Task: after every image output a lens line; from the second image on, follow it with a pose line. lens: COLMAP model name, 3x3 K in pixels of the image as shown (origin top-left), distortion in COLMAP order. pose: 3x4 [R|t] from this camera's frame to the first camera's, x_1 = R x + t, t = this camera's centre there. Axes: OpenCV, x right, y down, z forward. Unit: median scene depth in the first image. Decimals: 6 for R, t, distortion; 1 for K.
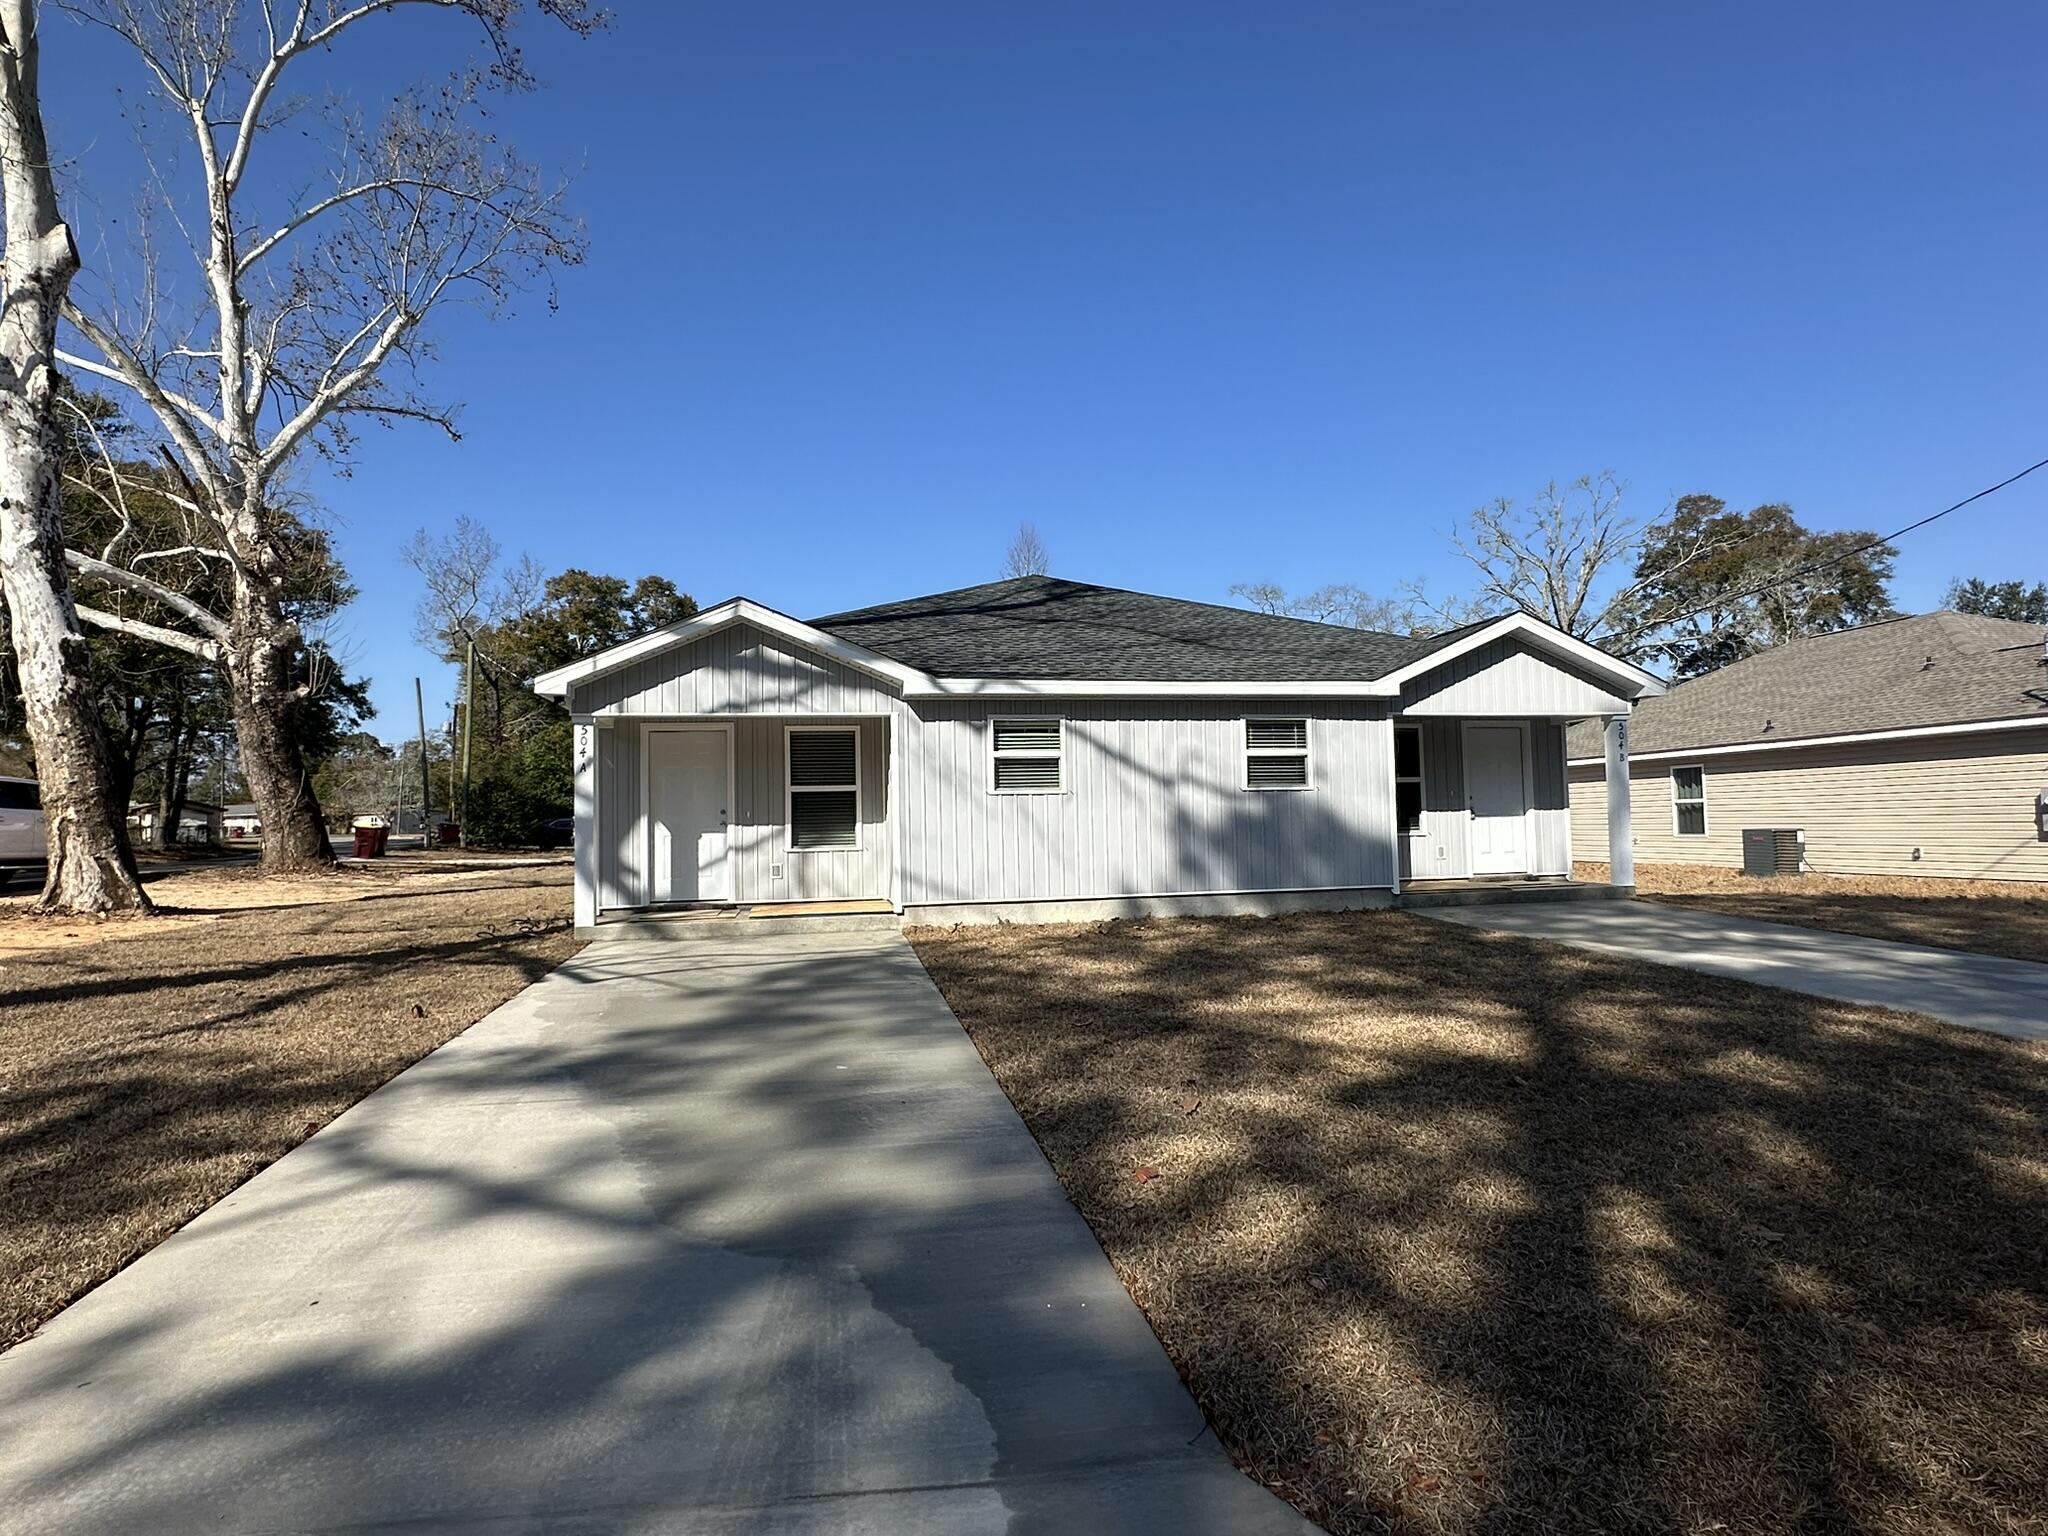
lens RADIAL K [[1069.2, 0, 1024.0], [0, 1069.2, 768.0], [0, 0, 1]] dist [-0.001162, -0.000089]
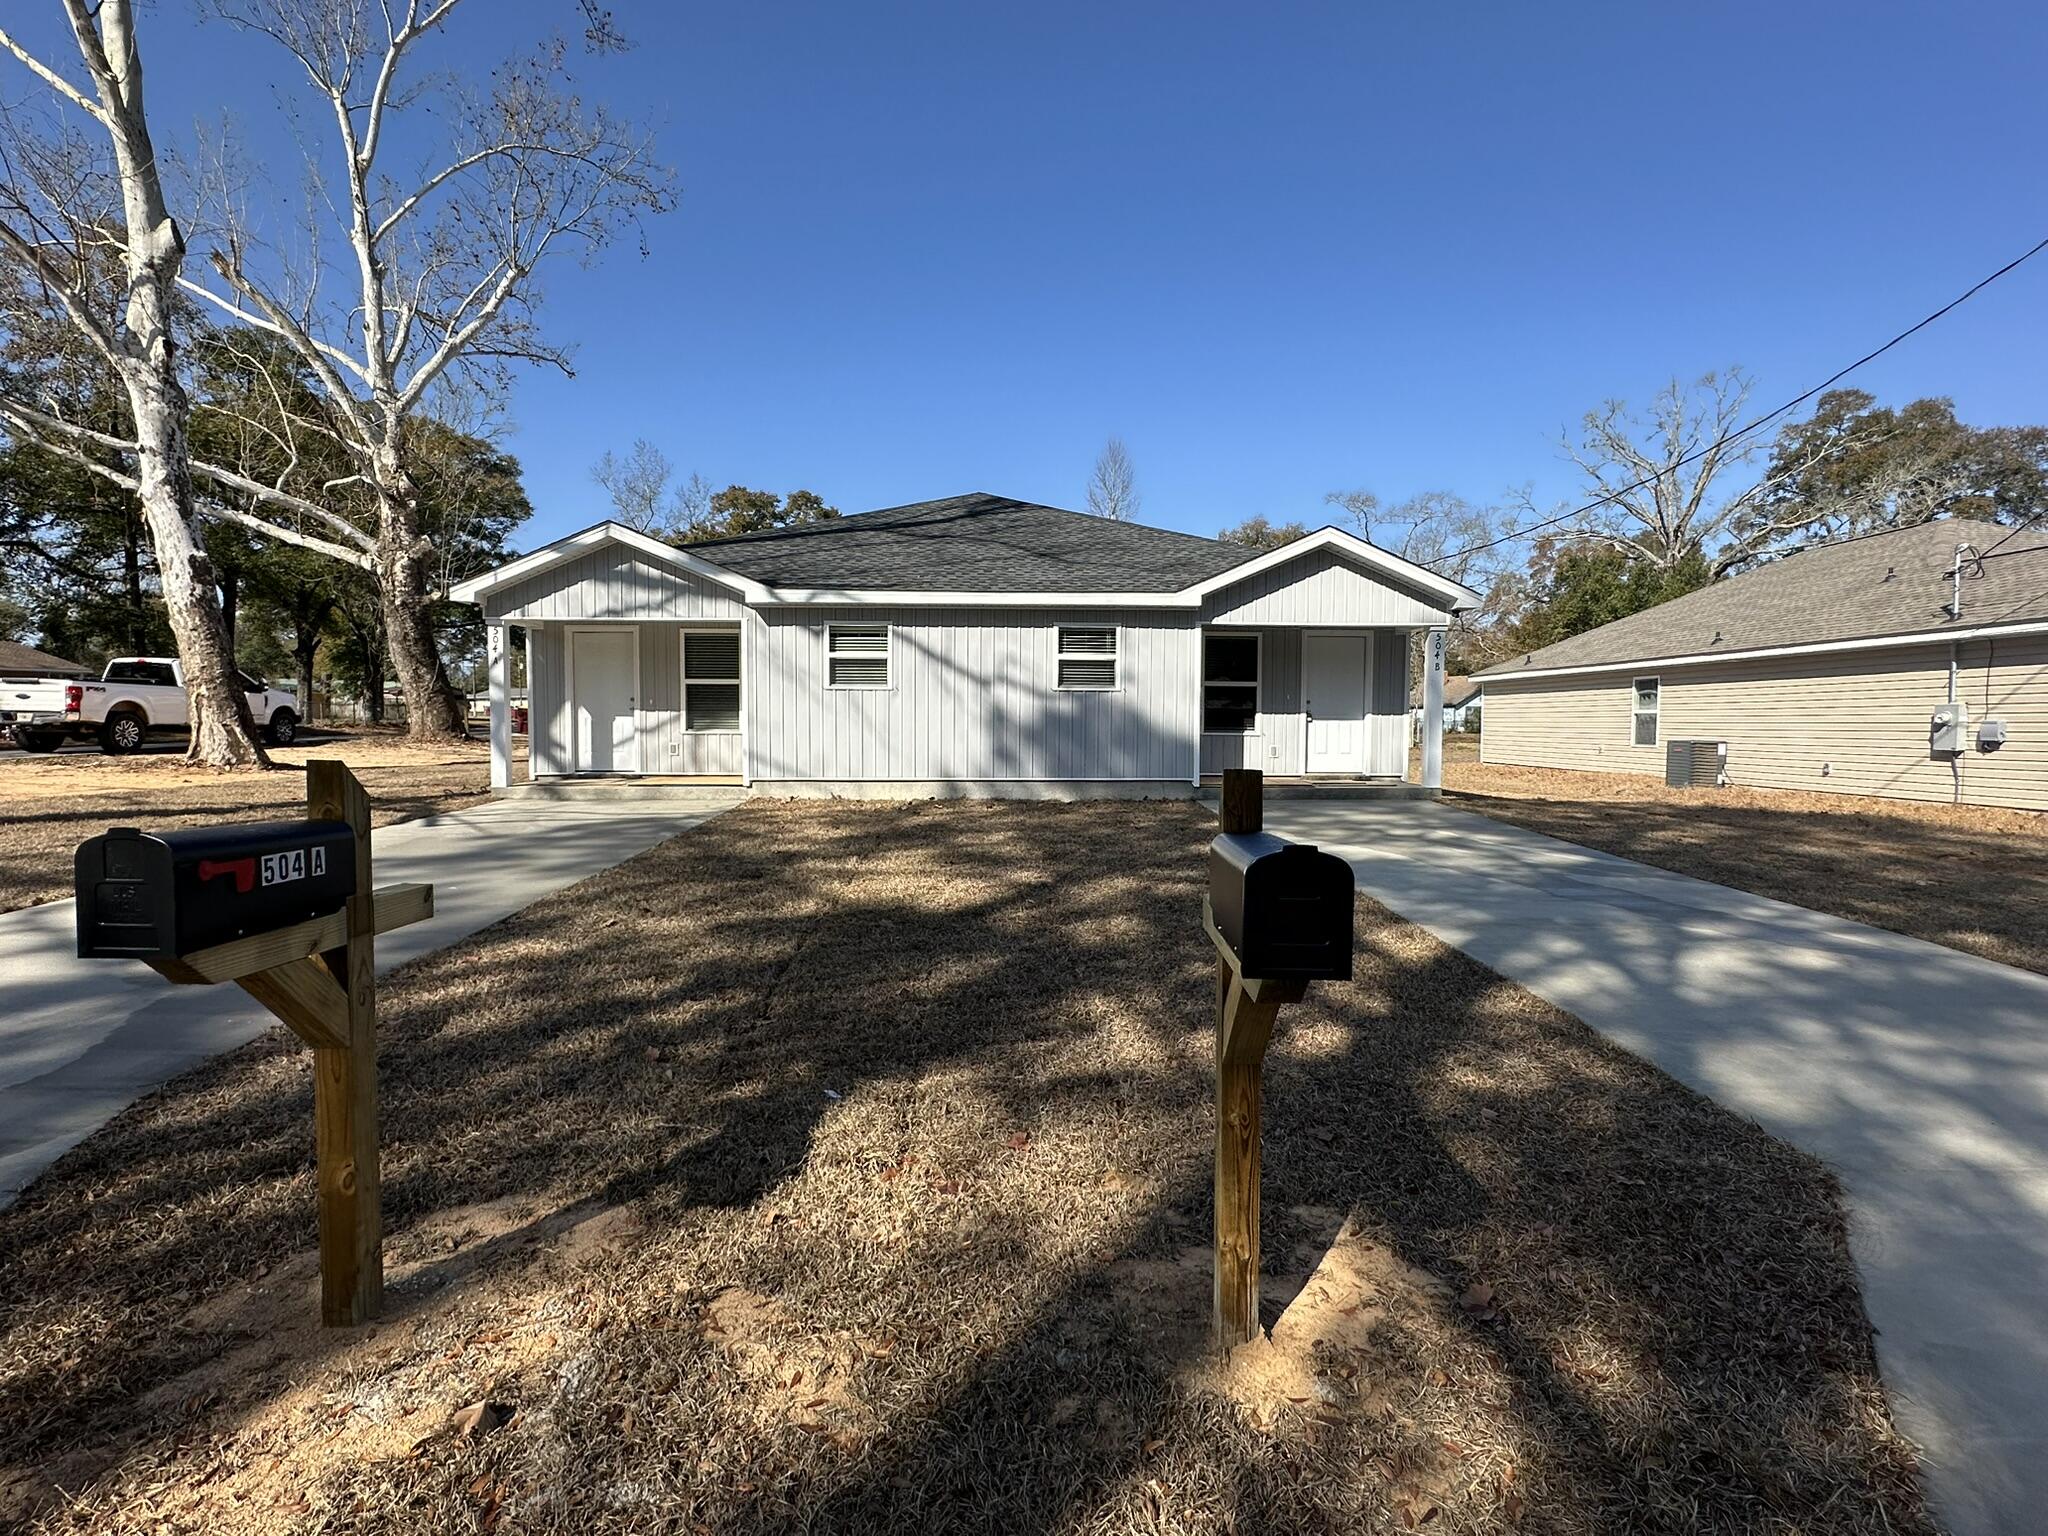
lens RADIAL K [[988.3, 0, 1024.0], [0, 988.3, 768.0], [0, 0, 1]] dist [-0.000921, -0.000731]
pose [[0.986030, 0.033217, -0.163225, 0.346261], [-0.016528, 0.994590, 0.102560, -0.004163], [0.165748, -0.098429, 0.981244, -0.038142]]
